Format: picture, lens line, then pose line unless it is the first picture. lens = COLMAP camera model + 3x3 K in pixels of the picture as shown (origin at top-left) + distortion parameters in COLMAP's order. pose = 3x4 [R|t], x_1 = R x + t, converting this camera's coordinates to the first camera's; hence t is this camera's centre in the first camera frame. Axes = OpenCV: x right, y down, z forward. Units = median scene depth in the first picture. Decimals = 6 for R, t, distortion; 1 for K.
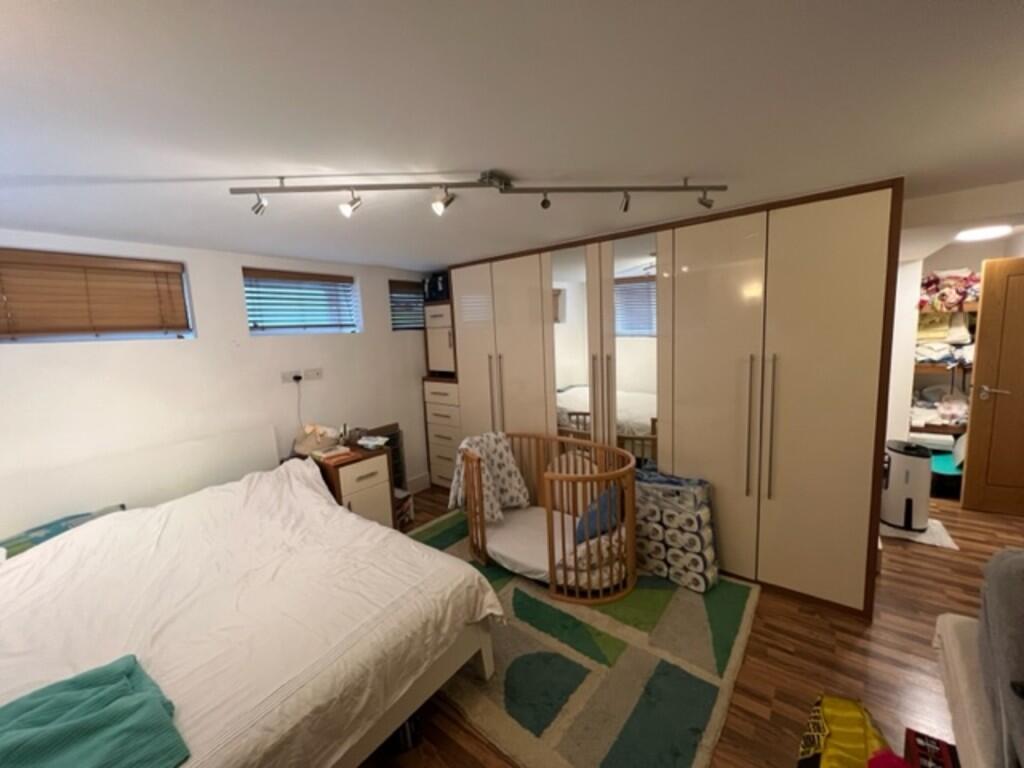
lens RADIAL K [[411.1, 0, 511.4], [0, 411.1, 381.8], [0, 0, 1]] dist [-0.006639, 0.000064]
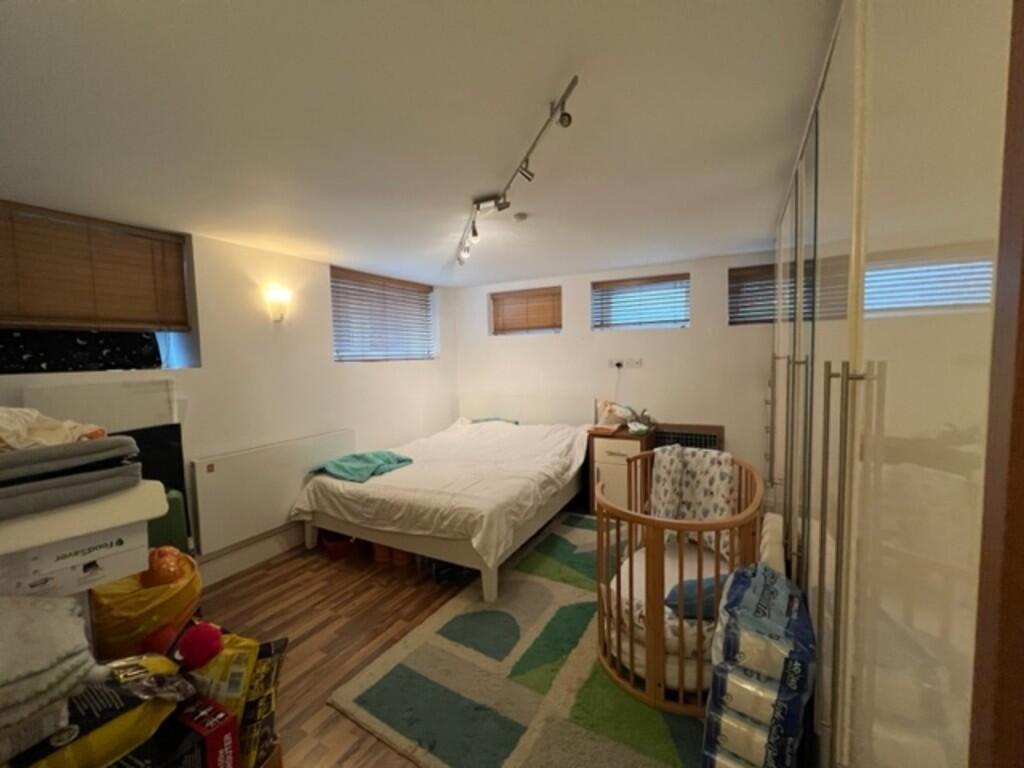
lens RADIAL K [[411.1, 0, 510.8], [0, 411.1, 383.6], [0, 0, 1]] dist [-0.006639, 0.000064]
pose [[0.157351, 0.112037, -0.981167, 0.709869], [-0.106020, 0.989718, 0.096011, -0.041387], [0.981835, 0.088916, 0.167612, 0.512756]]
